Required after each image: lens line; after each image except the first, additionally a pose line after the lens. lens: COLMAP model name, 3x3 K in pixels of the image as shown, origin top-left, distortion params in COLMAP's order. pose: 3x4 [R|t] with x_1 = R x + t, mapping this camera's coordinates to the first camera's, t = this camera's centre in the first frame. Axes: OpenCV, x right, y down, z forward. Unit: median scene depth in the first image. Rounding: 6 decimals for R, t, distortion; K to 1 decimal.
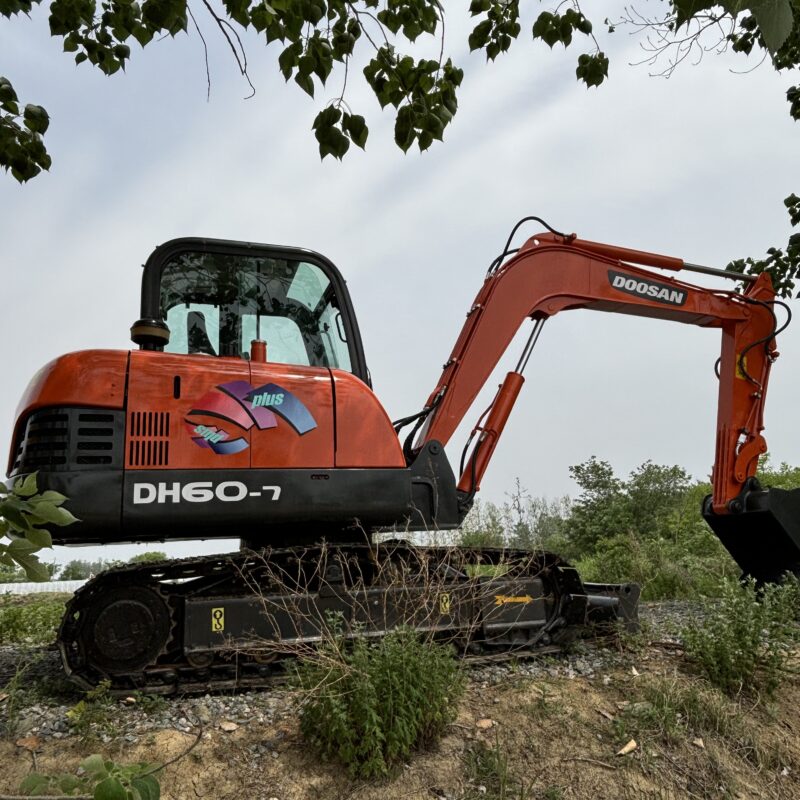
lens RADIAL K [[687.4, 0, 408.9], [0, 687.4, 396.8], [0, 0, 1]] dist [0.064401, -0.088940]
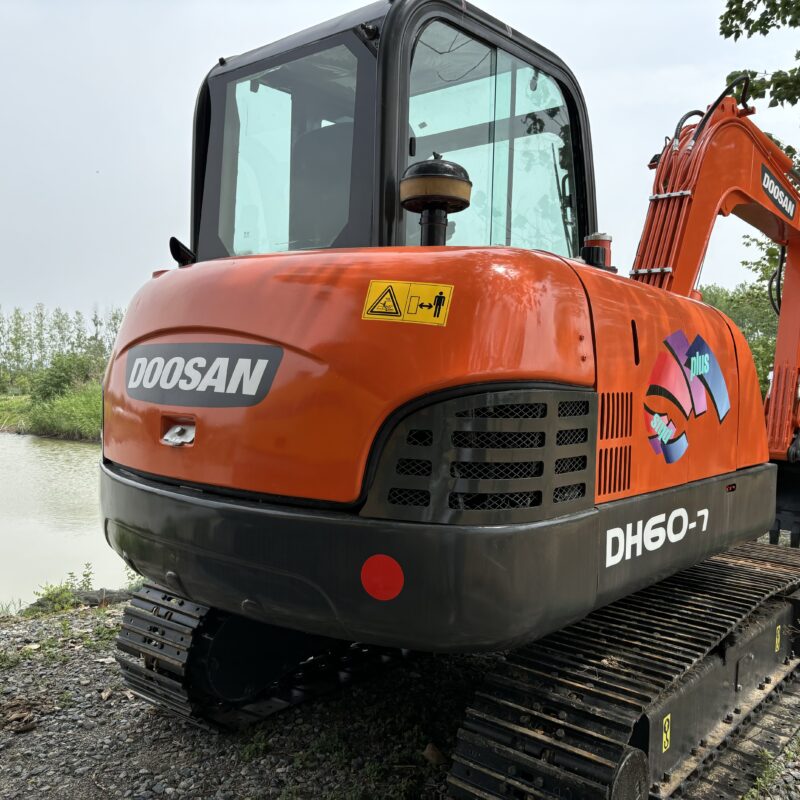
lens RADIAL K [[816.9, 0, 408.3], [0, 816.9, 393.6], [0, 0, 1]] dist [0.026575, 0.000000]
pose [[0.857091, 0.045410, 0.513160, -0.830177], [-0.167903, 0.966341, 0.194922, -0.071580], [-0.487036, -0.253227, 0.835866, 0.557334]]
